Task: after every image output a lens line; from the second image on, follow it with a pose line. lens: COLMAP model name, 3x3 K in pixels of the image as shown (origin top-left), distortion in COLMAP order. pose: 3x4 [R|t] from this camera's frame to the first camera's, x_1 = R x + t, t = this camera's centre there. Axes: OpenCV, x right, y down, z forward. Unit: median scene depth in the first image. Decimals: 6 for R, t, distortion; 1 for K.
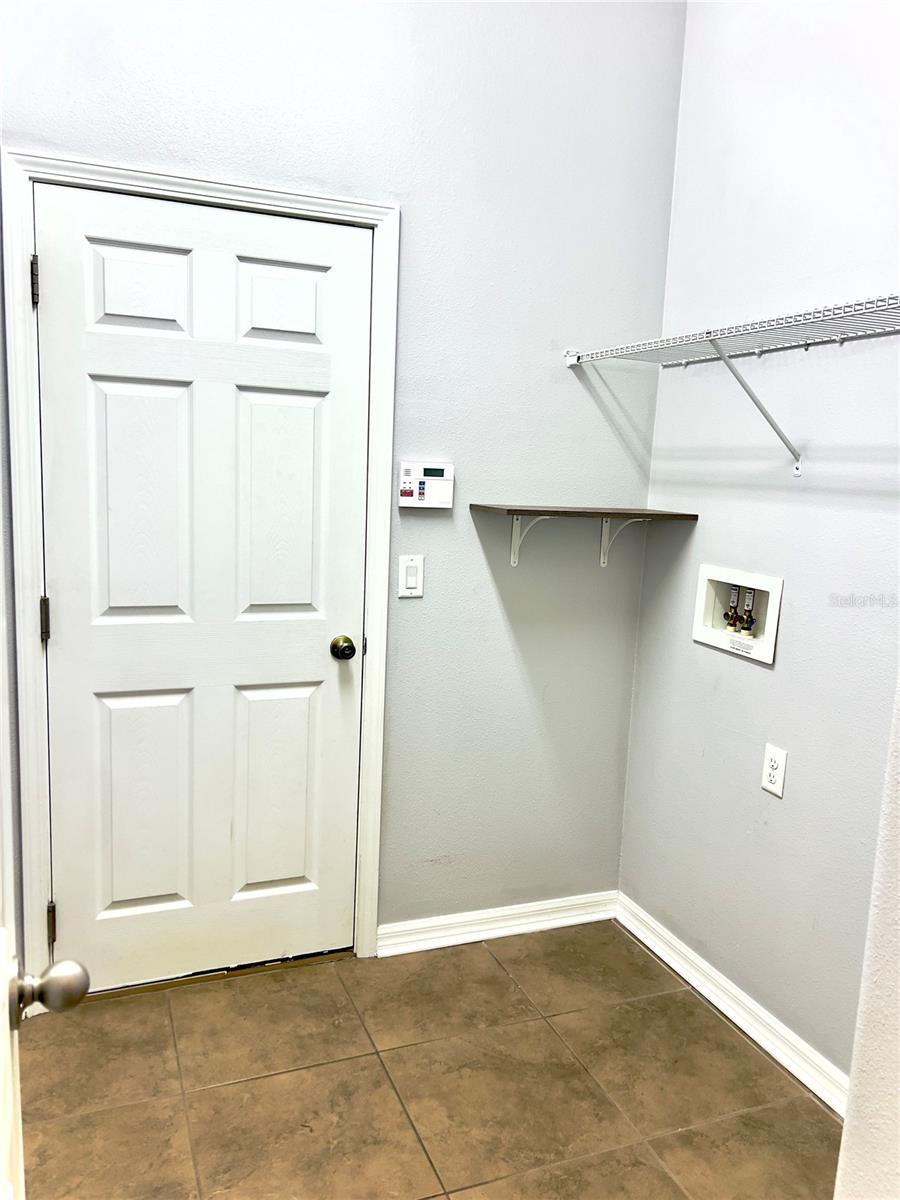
lens RADIAL K [[912.5, 0, 452.0], [0, 912.5, 603.5], [0, 0, 1]] dist [0.044554, -0.054613]
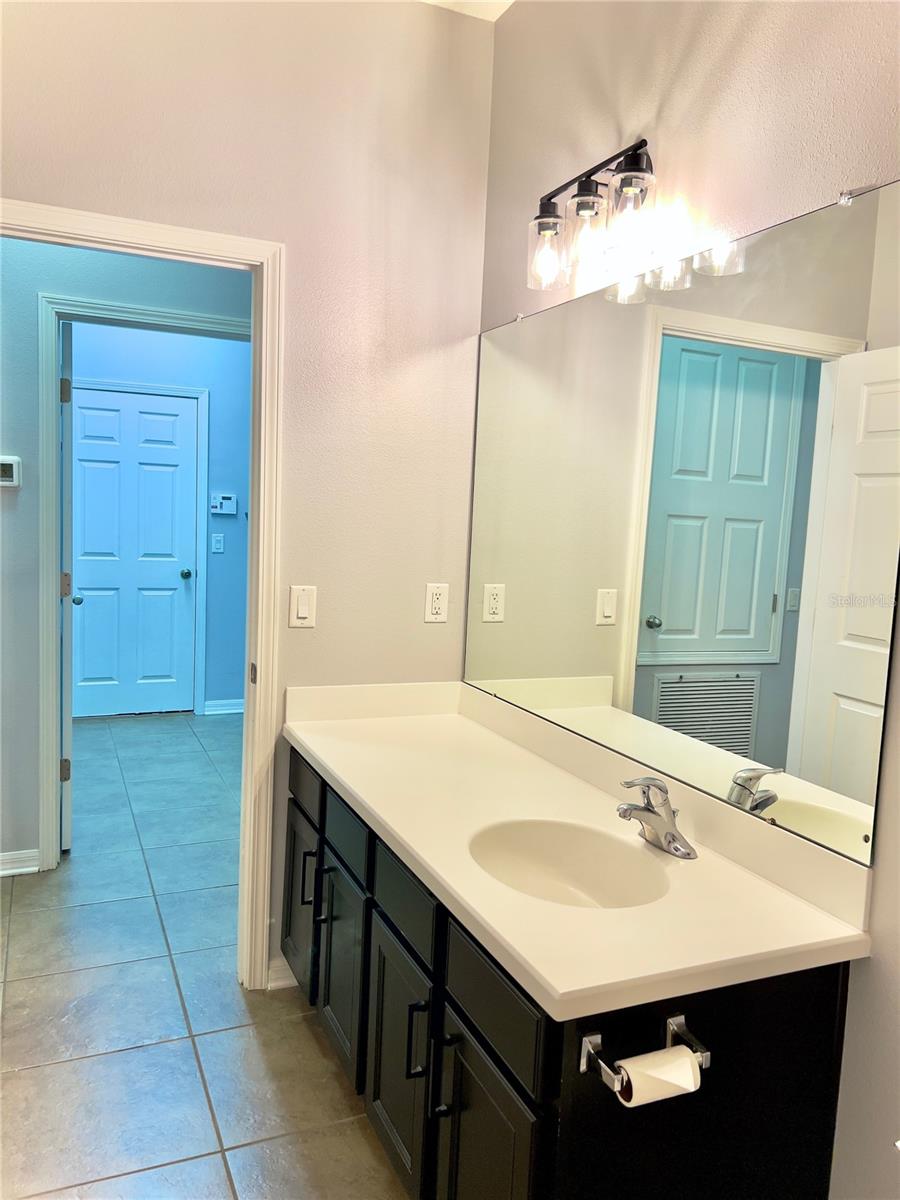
lens RADIAL K [[912.5, 0, 451.9], [0, 912.5, 597.9], [0, 0, 1]] dist [0.044554, -0.054613]
pose [[0.999305, -0.003192, 0.037132, 0.476355], [0.005060, 0.998720, -0.050328, 0.234649], [-0.036924, 0.050481, 0.998042, -1.363629]]
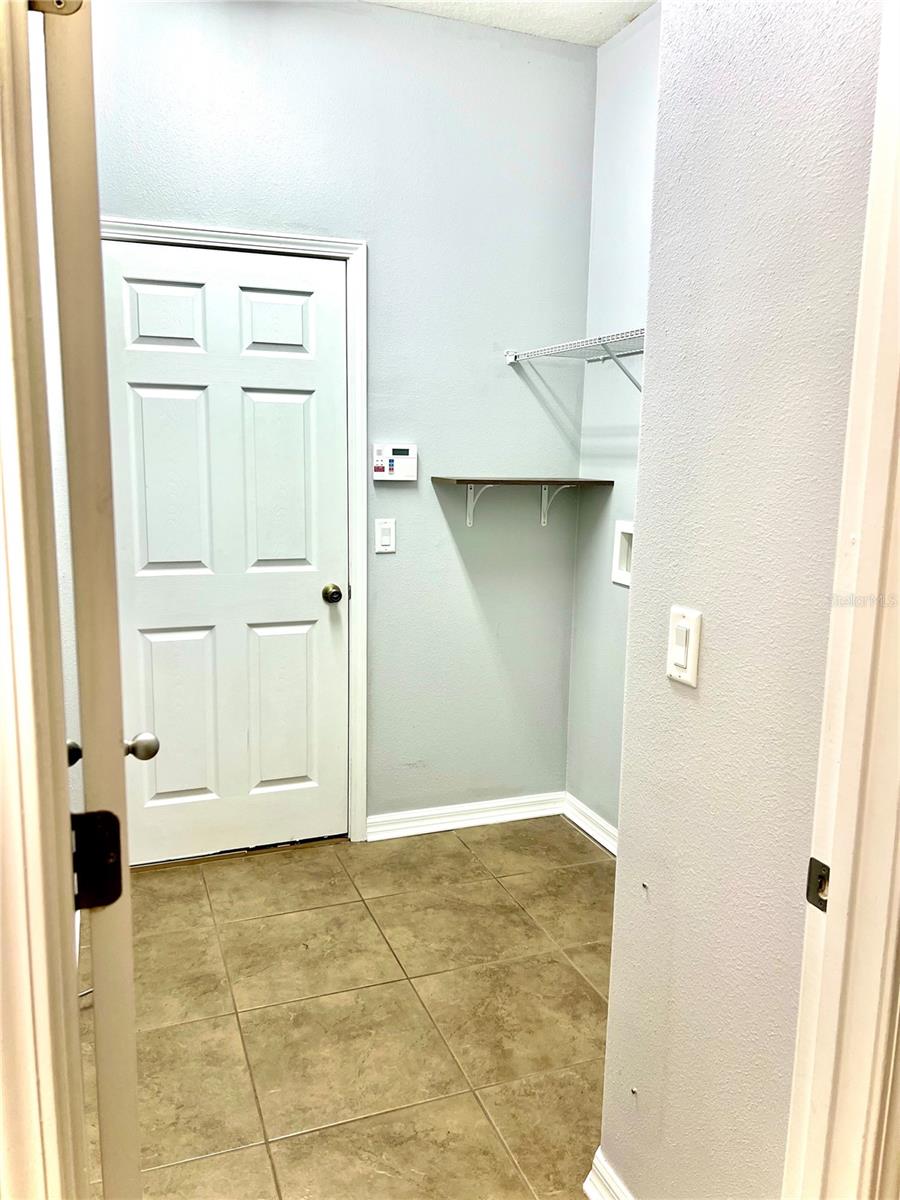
lens RADIAL K [[912.5, 0, 452.3], [0, 912.5, 601.6], [0, 0, 1]] dist [0.044554, -0.054613]
pose [[0.999535, -0.022407, -0.020664, 0.073804], [0.022692, 0.999649, 0.013687, 0.047284], [0.020350, -0.014149, 0.999693, -0.261528]]
